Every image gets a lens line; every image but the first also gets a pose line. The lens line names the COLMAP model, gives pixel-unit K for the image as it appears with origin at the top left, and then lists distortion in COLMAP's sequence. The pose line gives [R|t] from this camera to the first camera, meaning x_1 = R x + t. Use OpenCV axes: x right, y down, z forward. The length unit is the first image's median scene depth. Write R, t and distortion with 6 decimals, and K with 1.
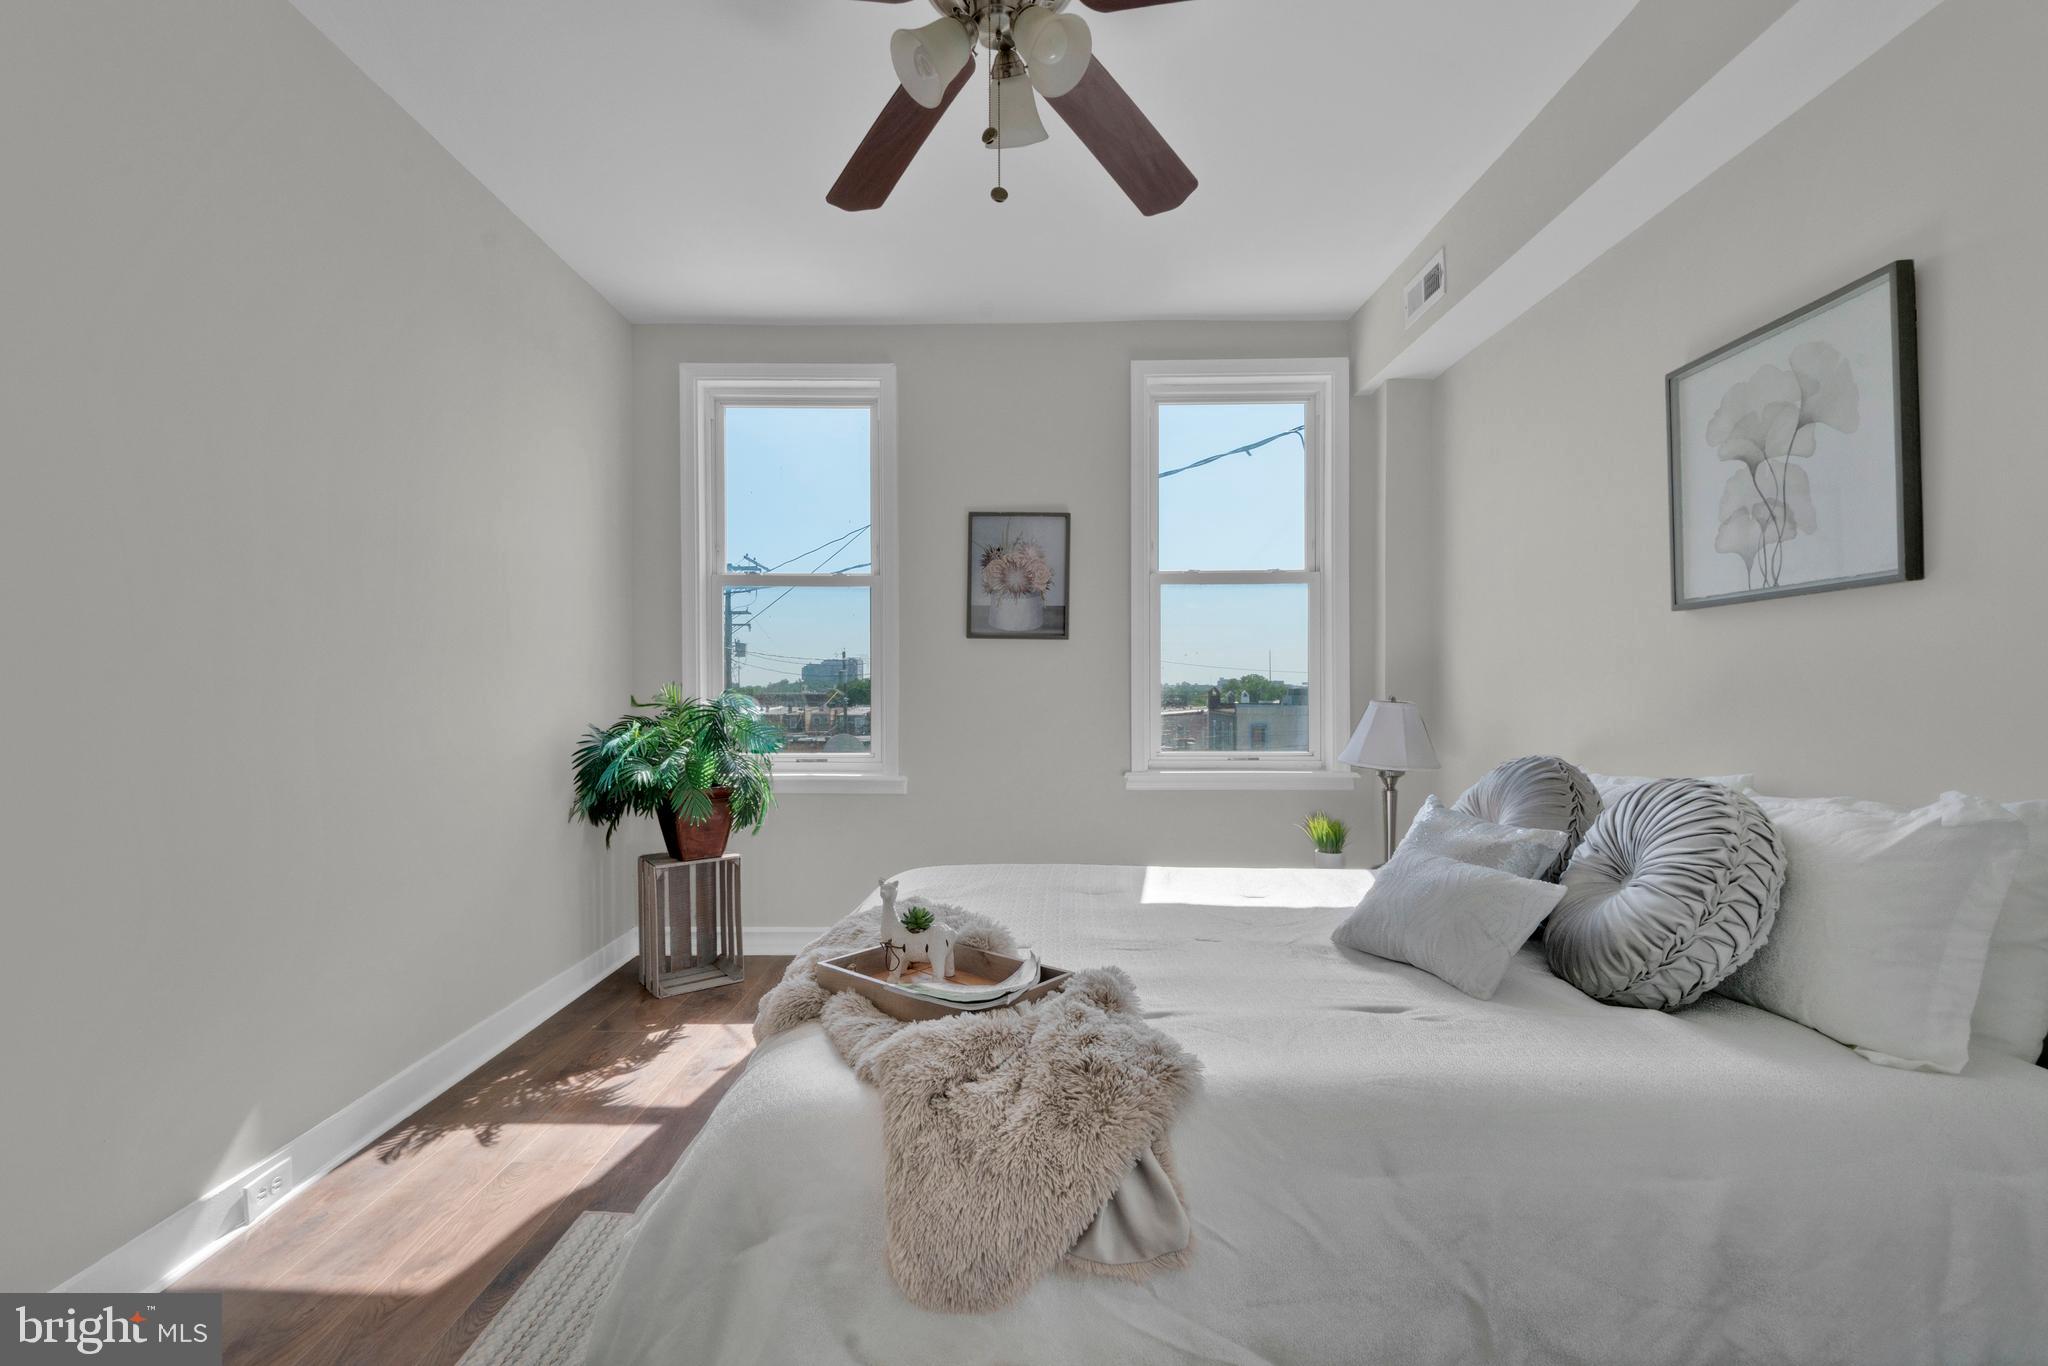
lens RADIAL K [[906.0, 0, 1022.9], [0, 906.0, 693.0], [0, 0, 1]] dist [0.000646, -0.001504]
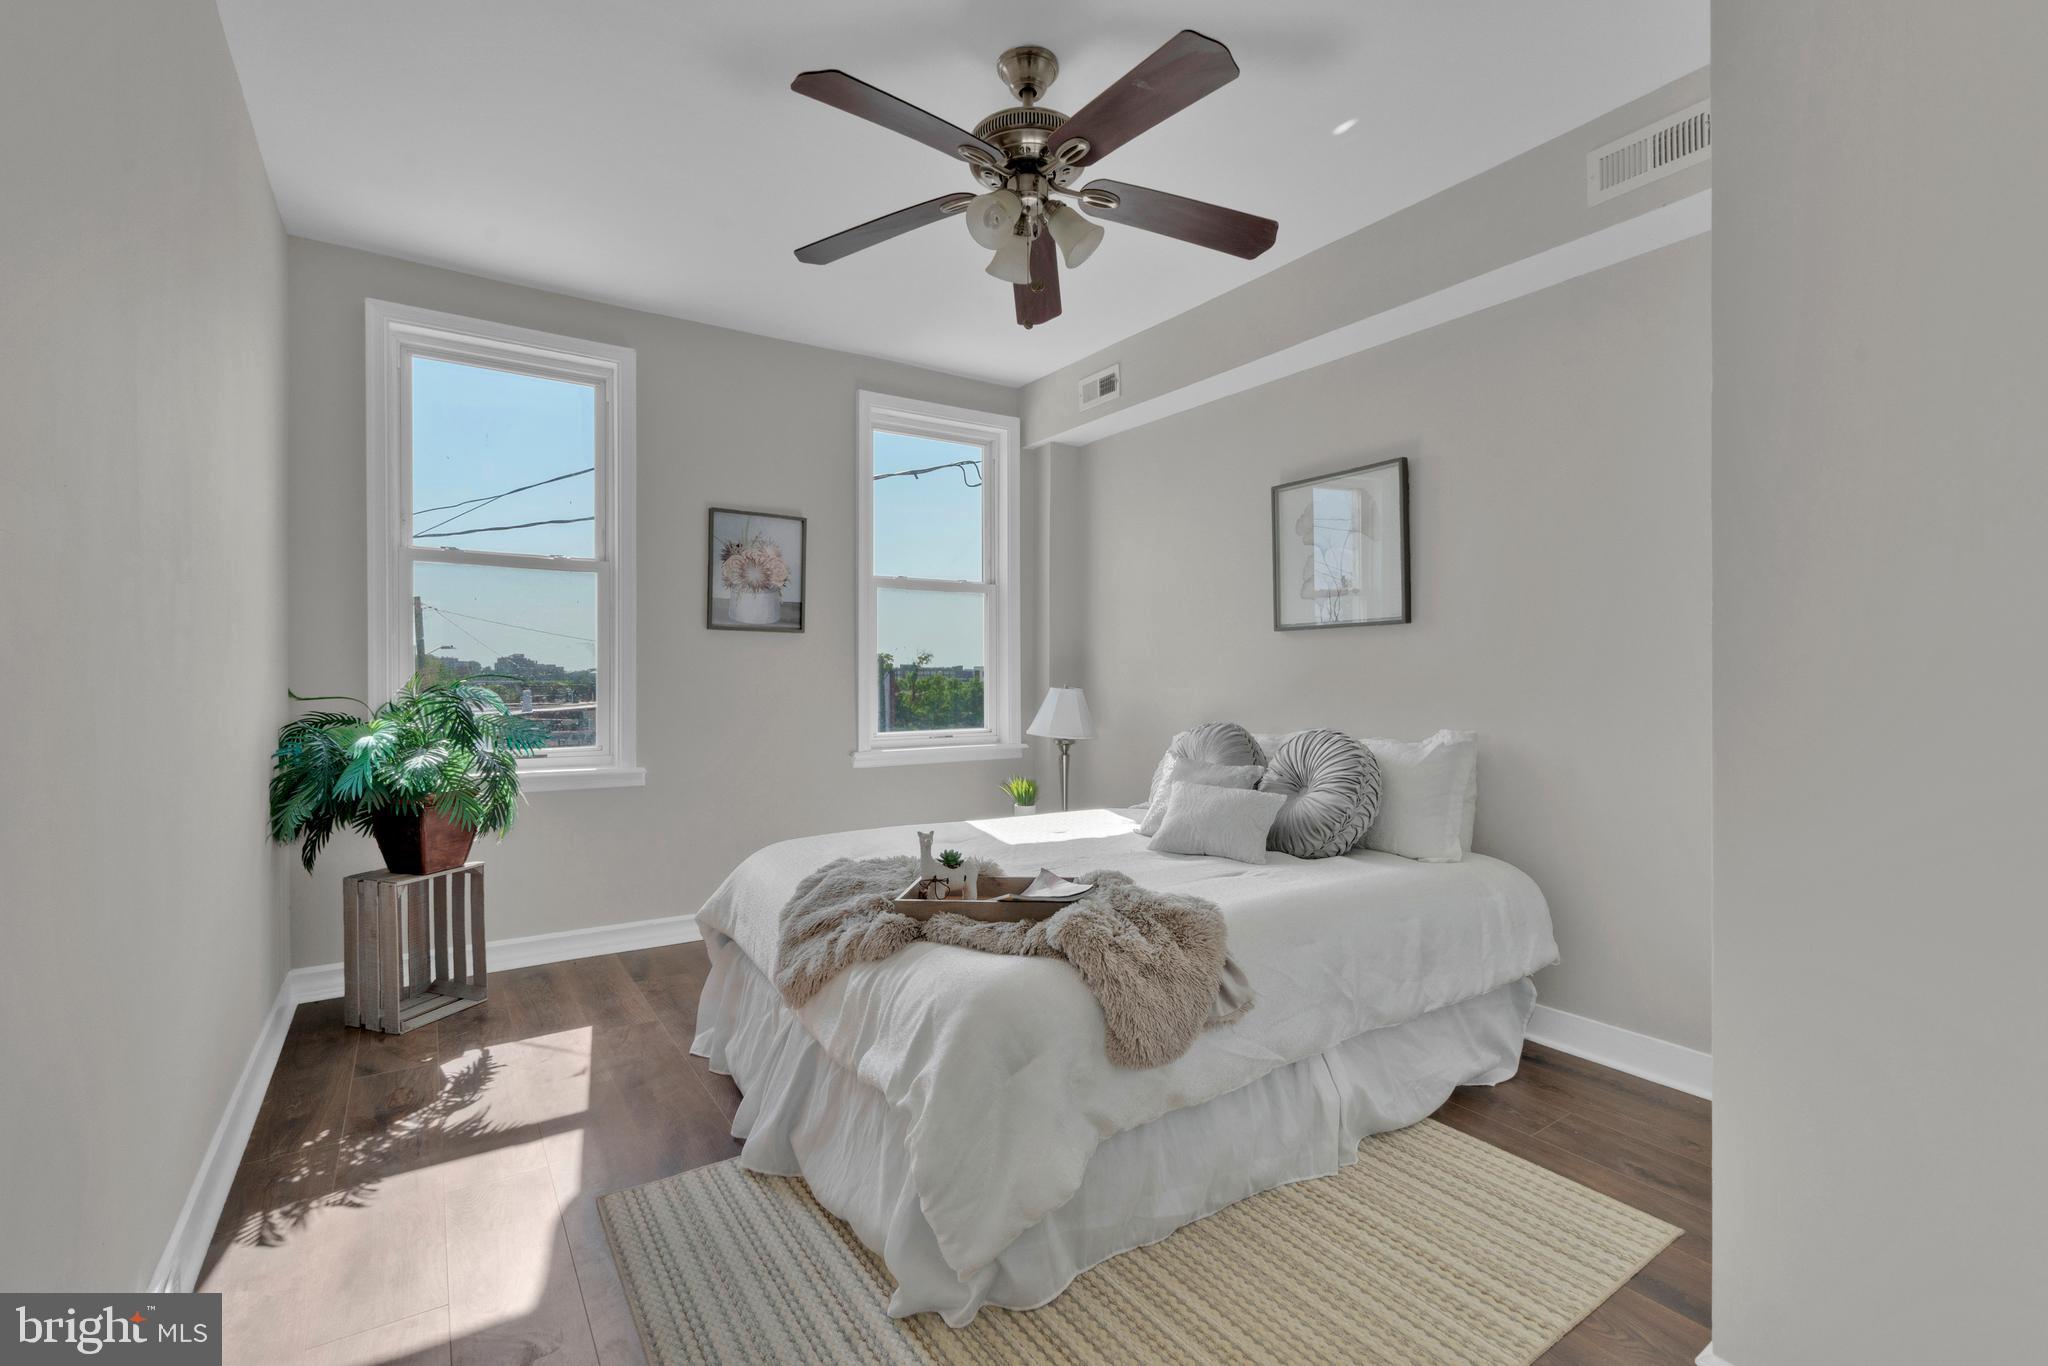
lens RADIAL K [[906.0, 0, 1045.6], [0, 906.0, 678.4], [0, 0, 1]] dist [0.000646, -0.001504]
pose [[0.817822, -0.001321, 0.575469, -0.563861], [0.002906, 0.999994, -0.001833, -0.003516], [-0.575464, 0.003171, 0.817821, -0.102334]]
